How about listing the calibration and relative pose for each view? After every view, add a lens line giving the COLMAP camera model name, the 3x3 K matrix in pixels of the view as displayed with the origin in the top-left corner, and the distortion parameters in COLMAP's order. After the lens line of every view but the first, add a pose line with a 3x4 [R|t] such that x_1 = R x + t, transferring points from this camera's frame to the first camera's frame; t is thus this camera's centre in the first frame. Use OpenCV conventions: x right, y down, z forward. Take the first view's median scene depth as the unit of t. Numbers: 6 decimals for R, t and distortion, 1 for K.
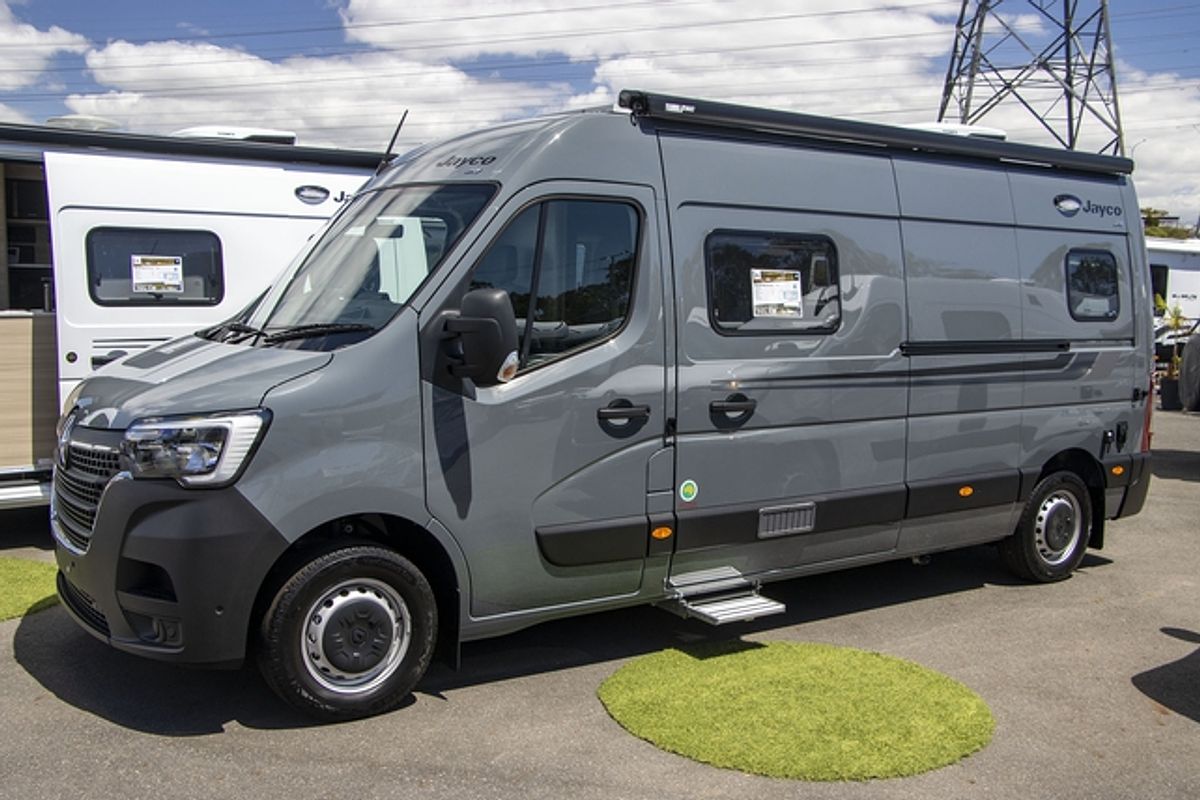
lens RADIAL K [[1206.5, 0, 597.8], [0, 1206.5, 427.1], [0, 0, 1]] dist [-0.198781, 0.481591]
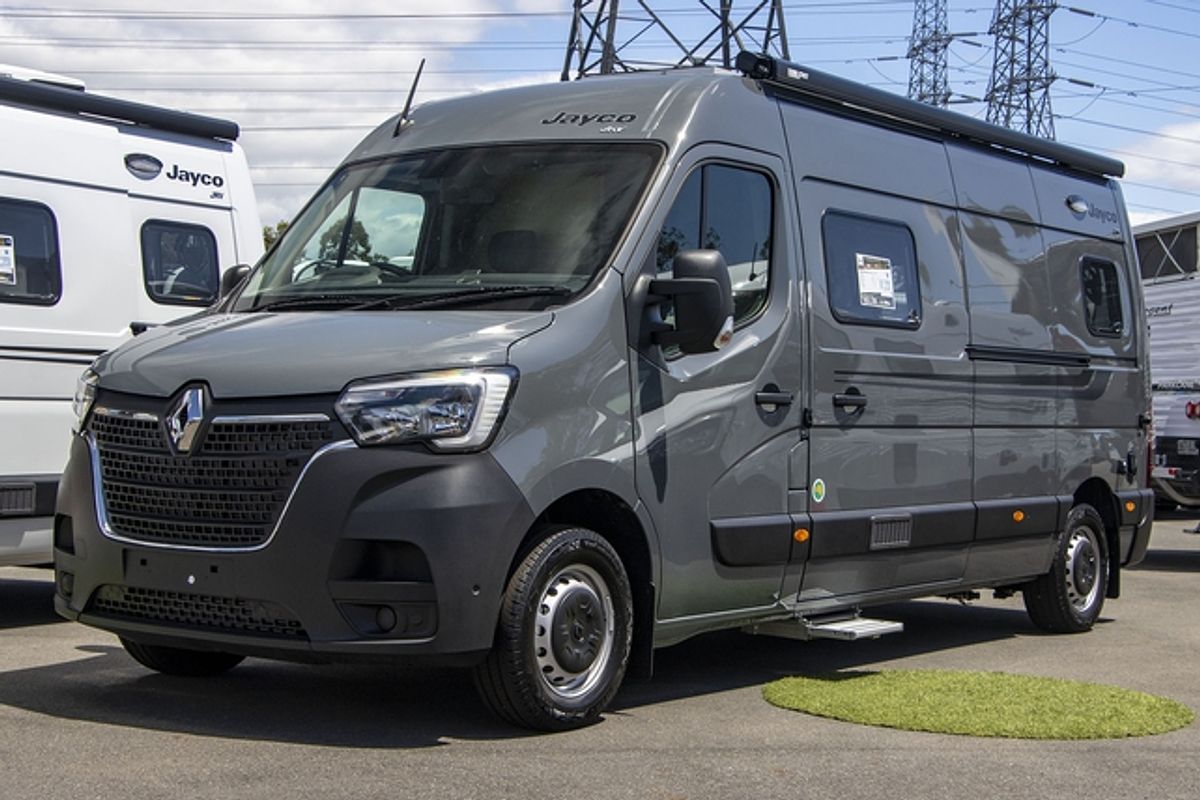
lens RADIAL K [[1940.2, 0, 600.2], [0, 1940.2, 421.7], [0, 0, 1]] dist [0.028171, 0.215542]
pose [[0.940779, -0.000386, 0.339021, -0.557560], [0.036465, 0.994313, -0.100055, 0.137135], [-0.337055, 0.106492, 0.935443, -0.308803]]
